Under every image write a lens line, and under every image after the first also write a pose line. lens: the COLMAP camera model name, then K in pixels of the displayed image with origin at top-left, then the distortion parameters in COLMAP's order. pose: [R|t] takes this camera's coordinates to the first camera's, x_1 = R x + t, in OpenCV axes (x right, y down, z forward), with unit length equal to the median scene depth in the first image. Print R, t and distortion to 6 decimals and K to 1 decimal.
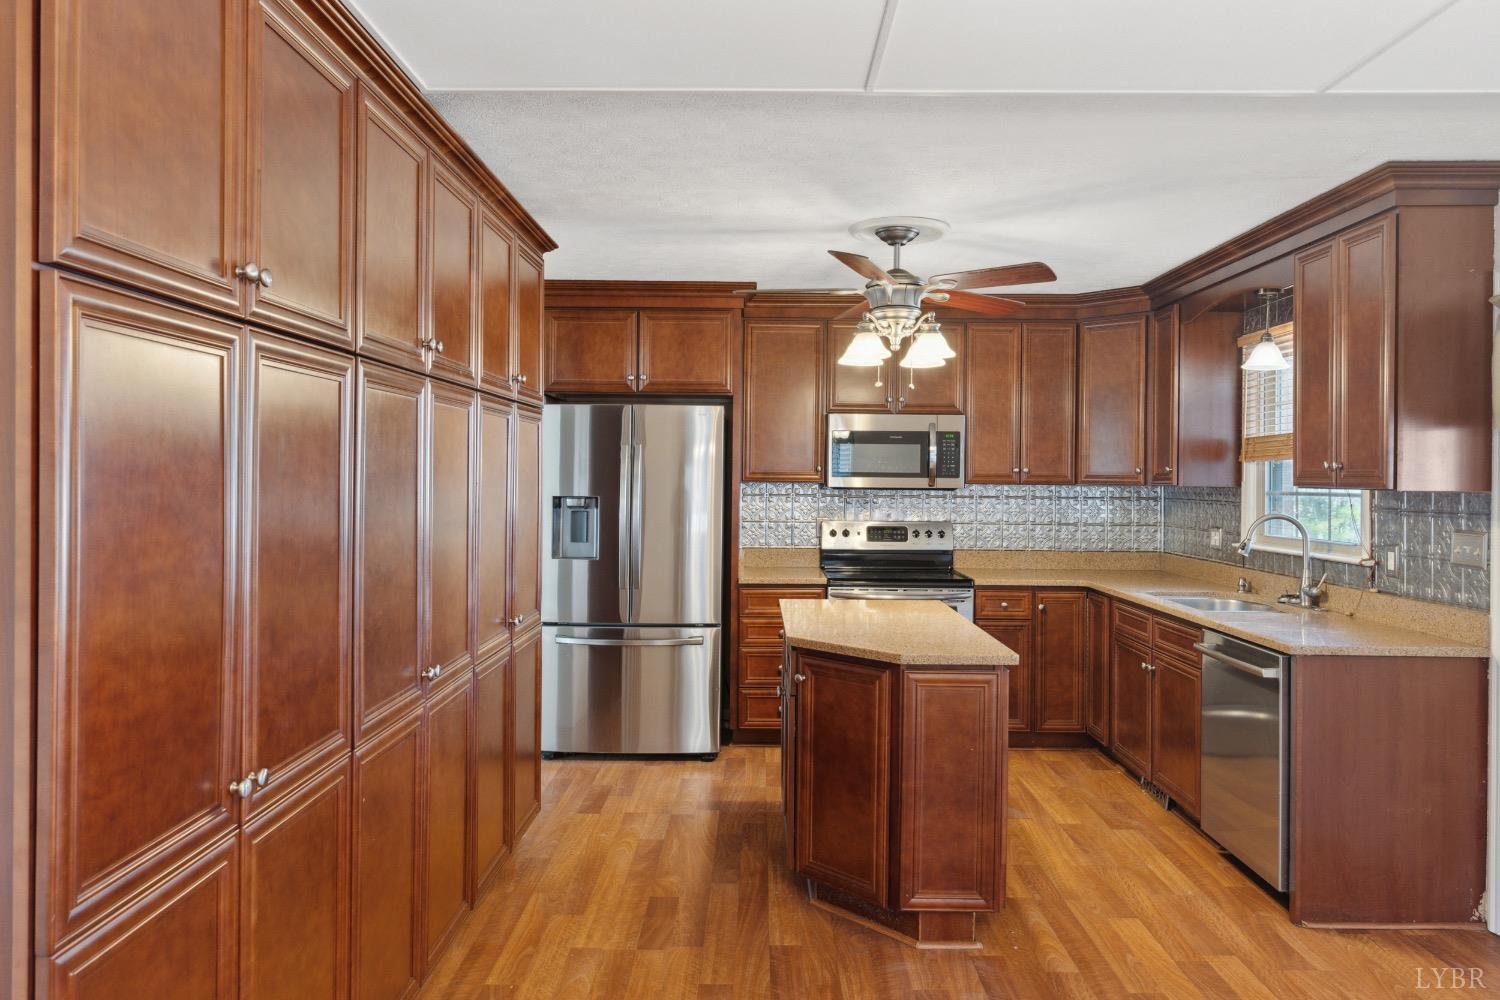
lens RADIAL K [[1028.2, 0, 745.7], [0, 1028.2, 486.8], [0, 0, 1]] dist [0.005463, -0.000569]
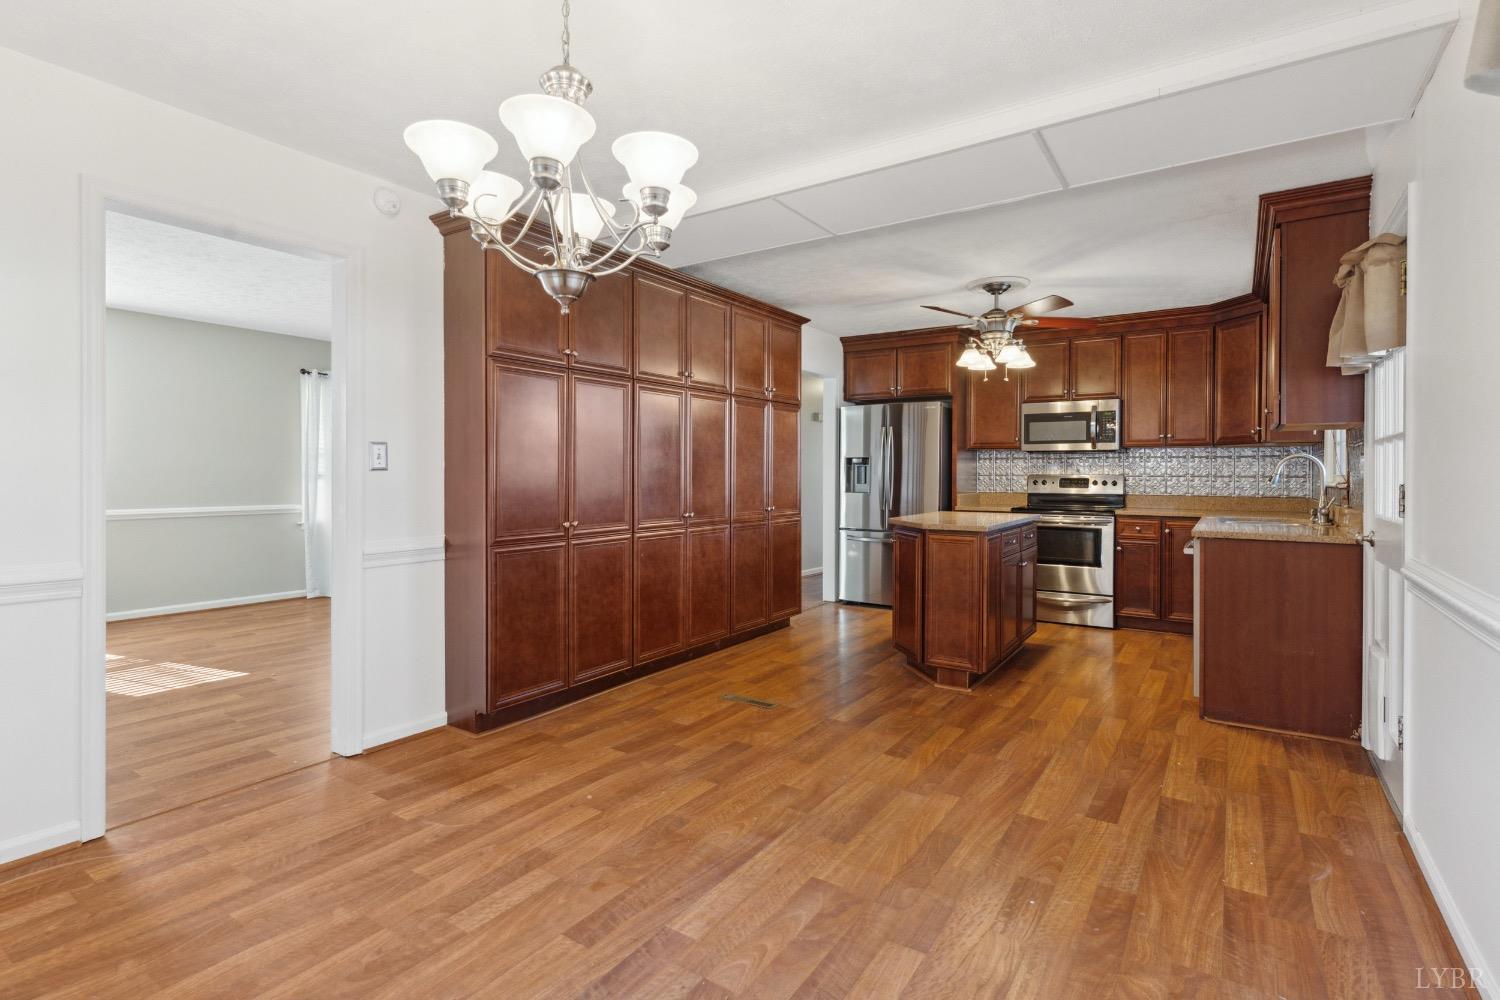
lens RADIAL K [[721.5, 0, 737.9], [0, 721.5, 492.7], [0, 0, 1]] dist [-0.000287, 0.001500]
pose [[0.833210, 0.010231, -0.552862, 0.342365], [-0.004110, 0.999916, 0.012310, 0.054174], [0.552942, -0.007984, 0.833182, -0.150084]]
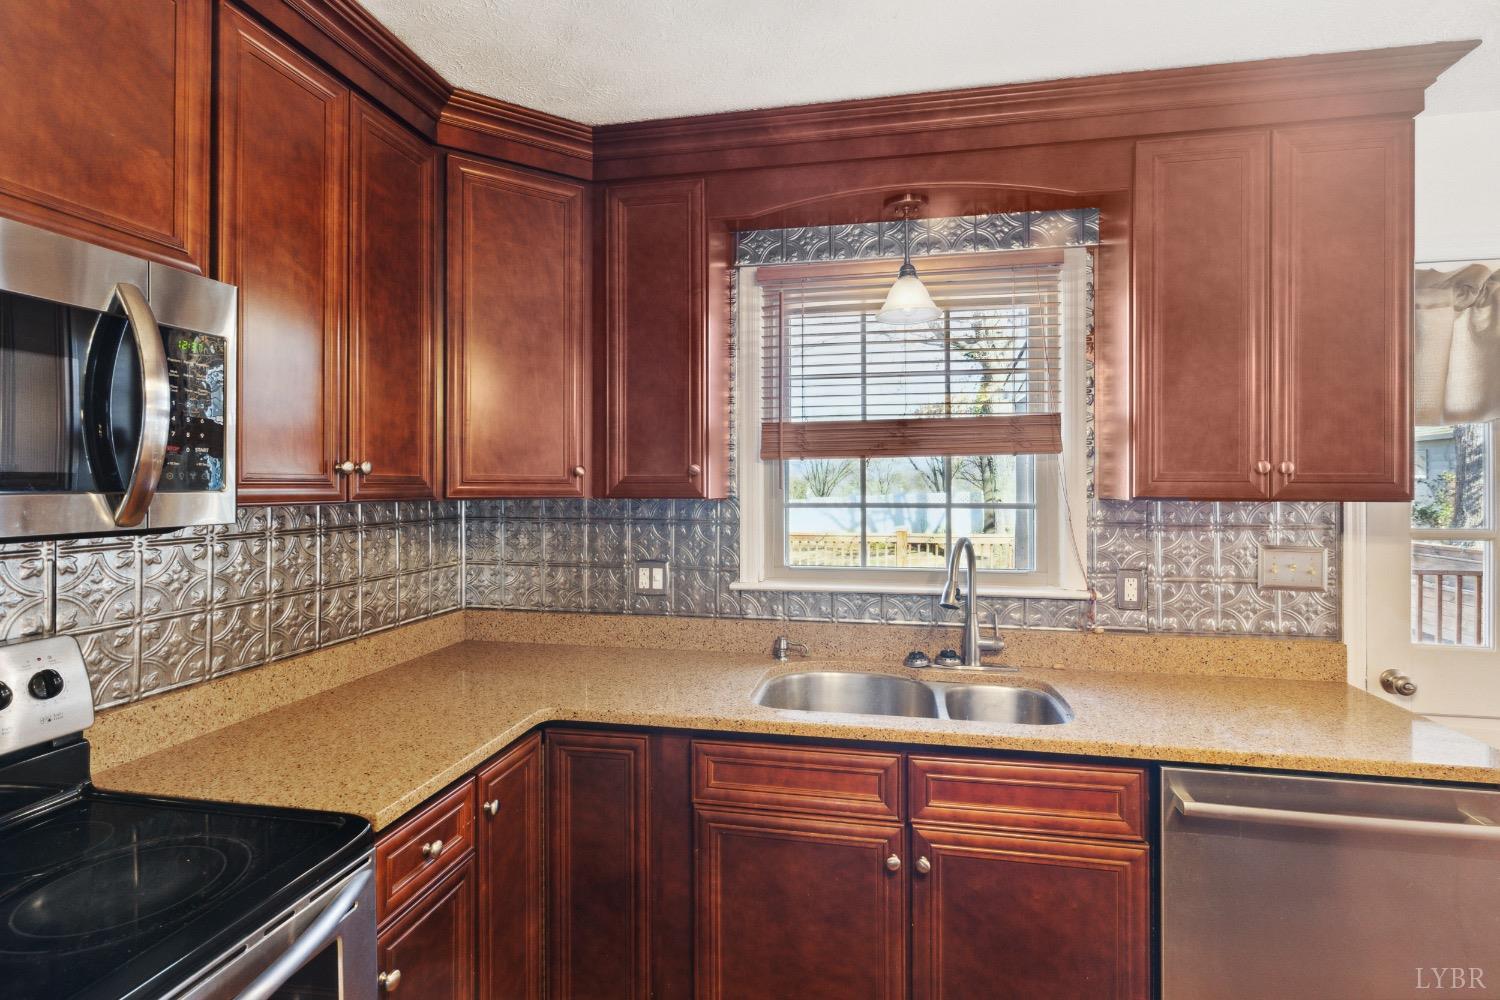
lens RADIAL K [[721.5, 0, 752.1], [0, 721.5, 476.6], [0, 0, 1]] dist [-0.000287, 0.001500]
pose [[0.180705, -0.001771, 0.983536, 0.028036], [0.011167, 0.999938, -0.000251, -0.011684], [-0.983474, 0.011029, 0.180713, 0.845464]]
